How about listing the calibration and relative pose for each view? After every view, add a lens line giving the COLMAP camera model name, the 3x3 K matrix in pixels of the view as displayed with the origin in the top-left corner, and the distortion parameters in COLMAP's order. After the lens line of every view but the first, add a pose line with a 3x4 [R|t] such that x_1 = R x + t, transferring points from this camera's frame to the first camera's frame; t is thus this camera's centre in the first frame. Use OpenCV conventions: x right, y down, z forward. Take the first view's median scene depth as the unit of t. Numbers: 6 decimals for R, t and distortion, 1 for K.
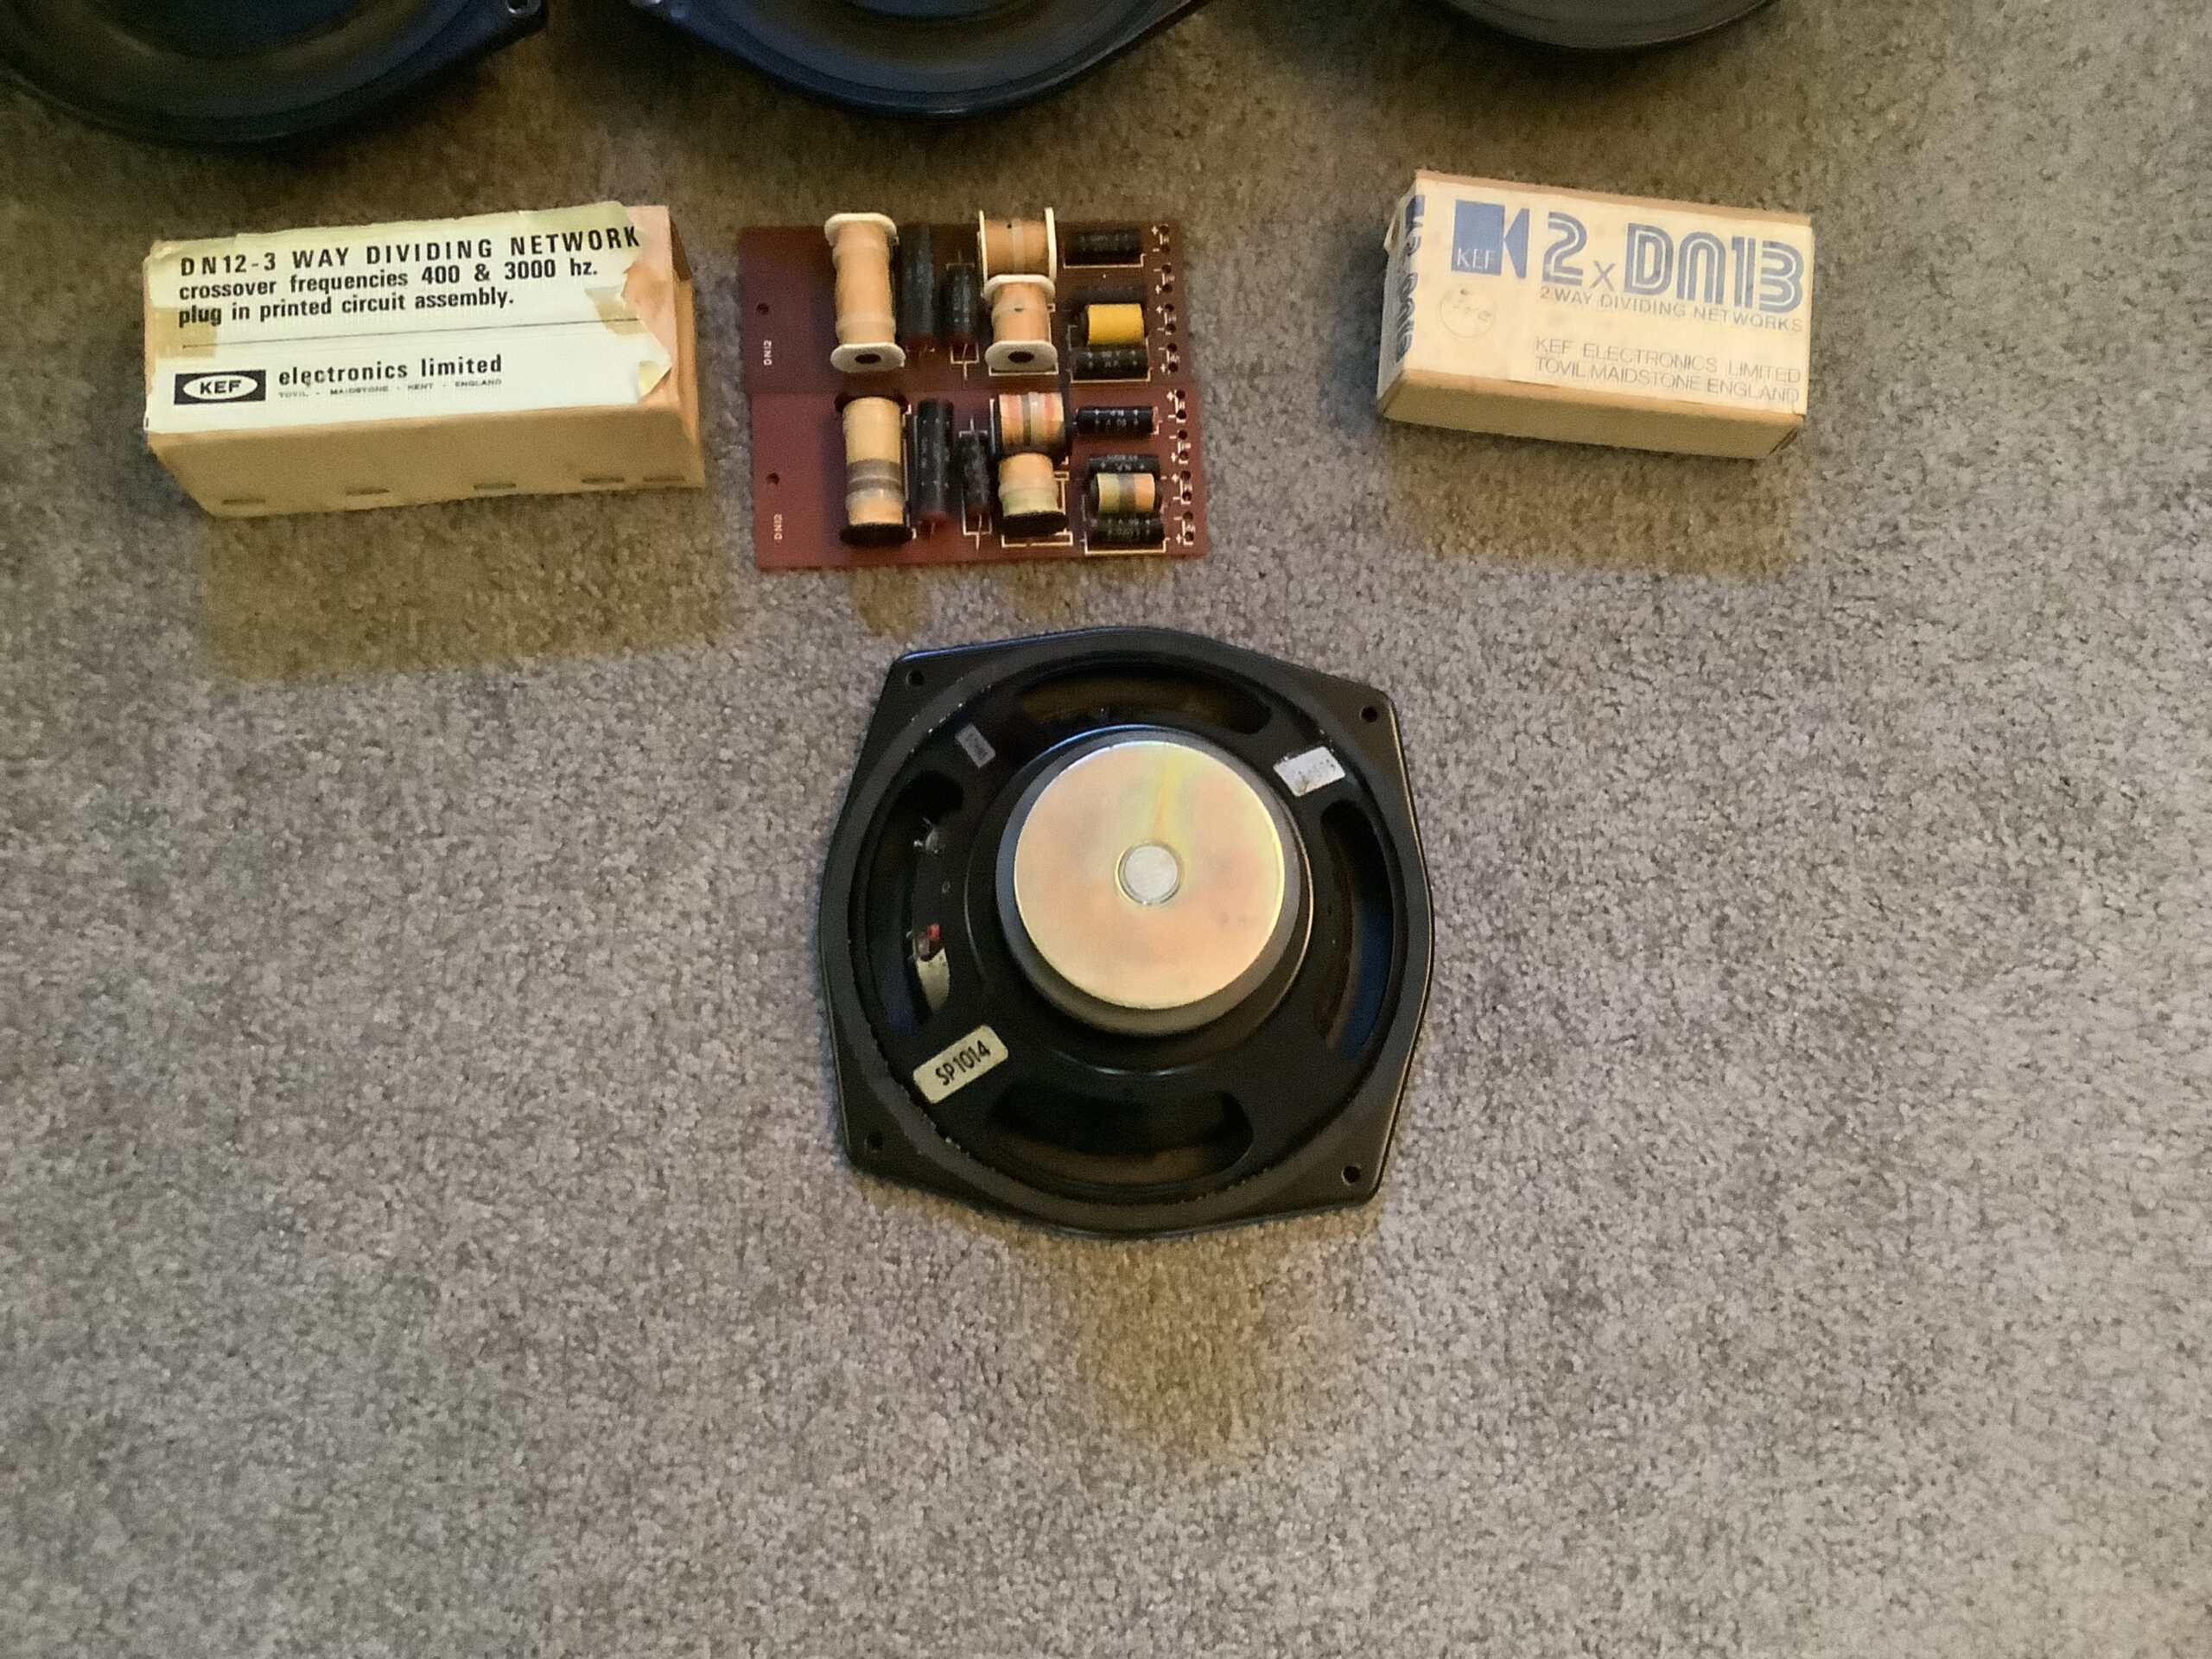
lens RADIAL K [[2005.0, 0, 1118.9], [0, 2005.0, 877.3], [0, 0, 1]] dist [0.086765, -0.155810]
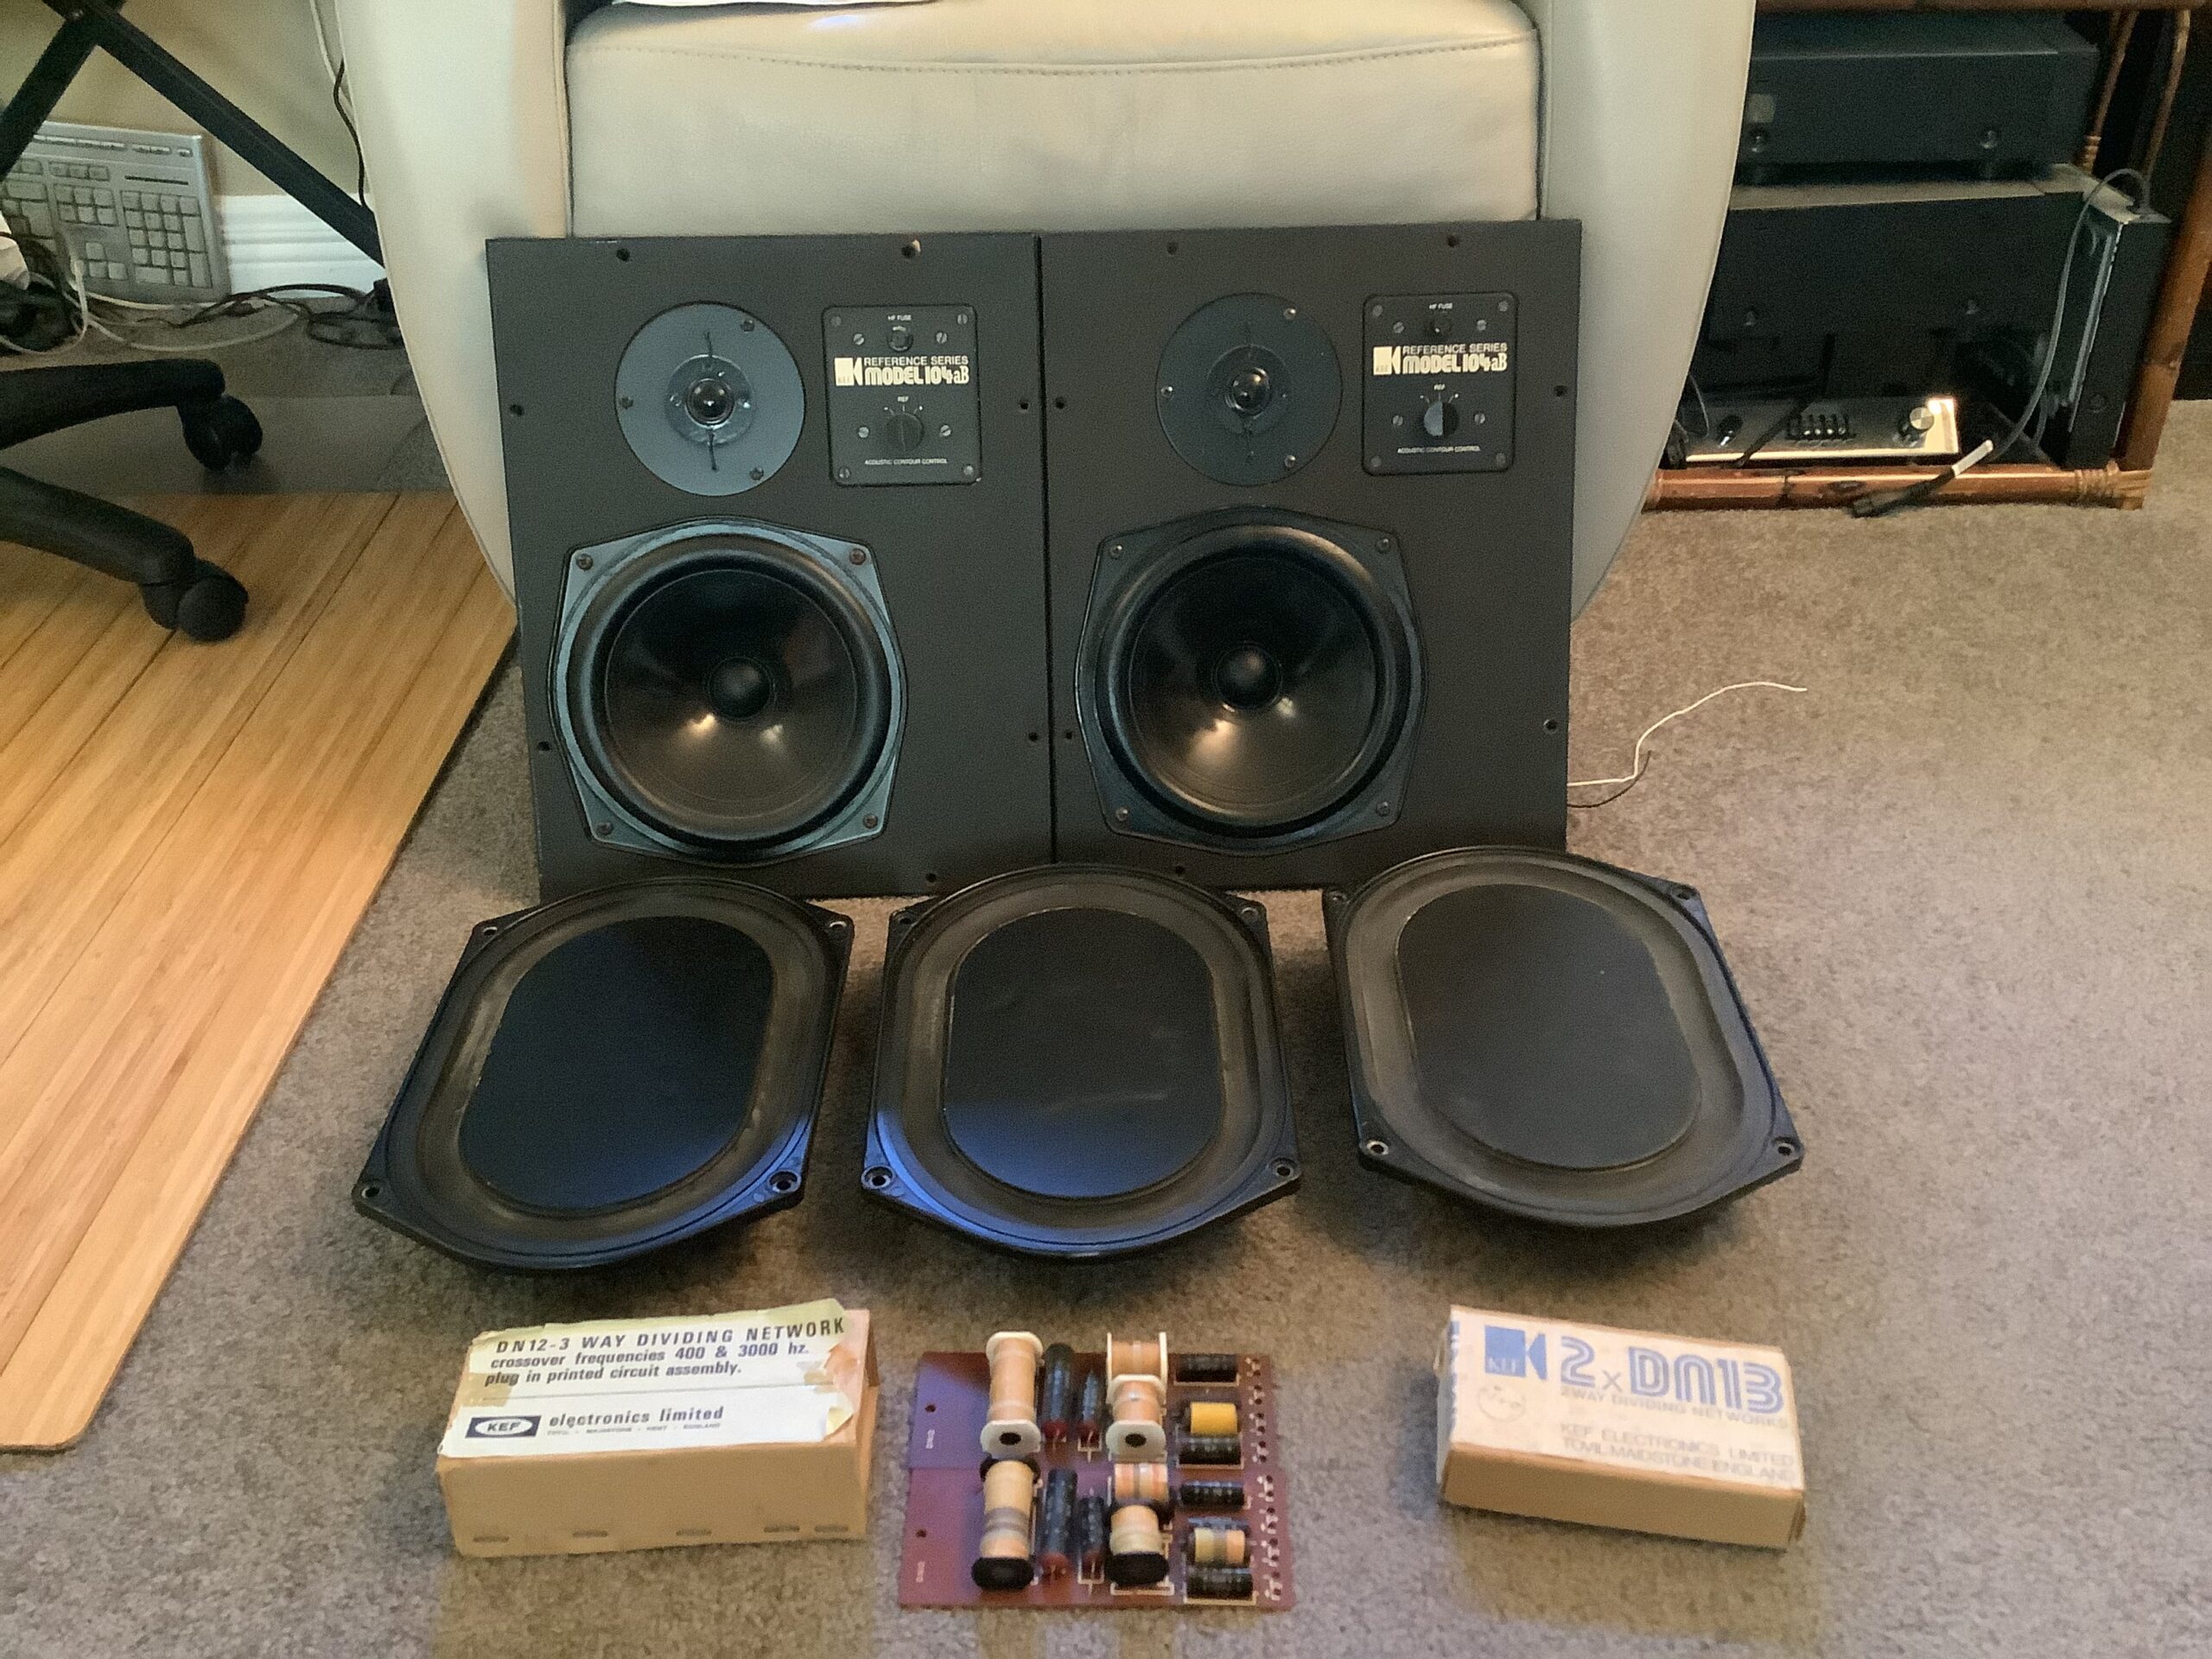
lens RADIAL K [[2005.0, 0, 1116.6], [0, 2005.0, 819.5], [0, 0, 1]] dist [0.086765, -0.155810]
pose [[0.995507, -0.020854, -0.092363, 0.060654], [-0.050409, 0.709005, -0.703399, 0.334004], [0.080154, 0.704895, 0.704768, -0.124449]]
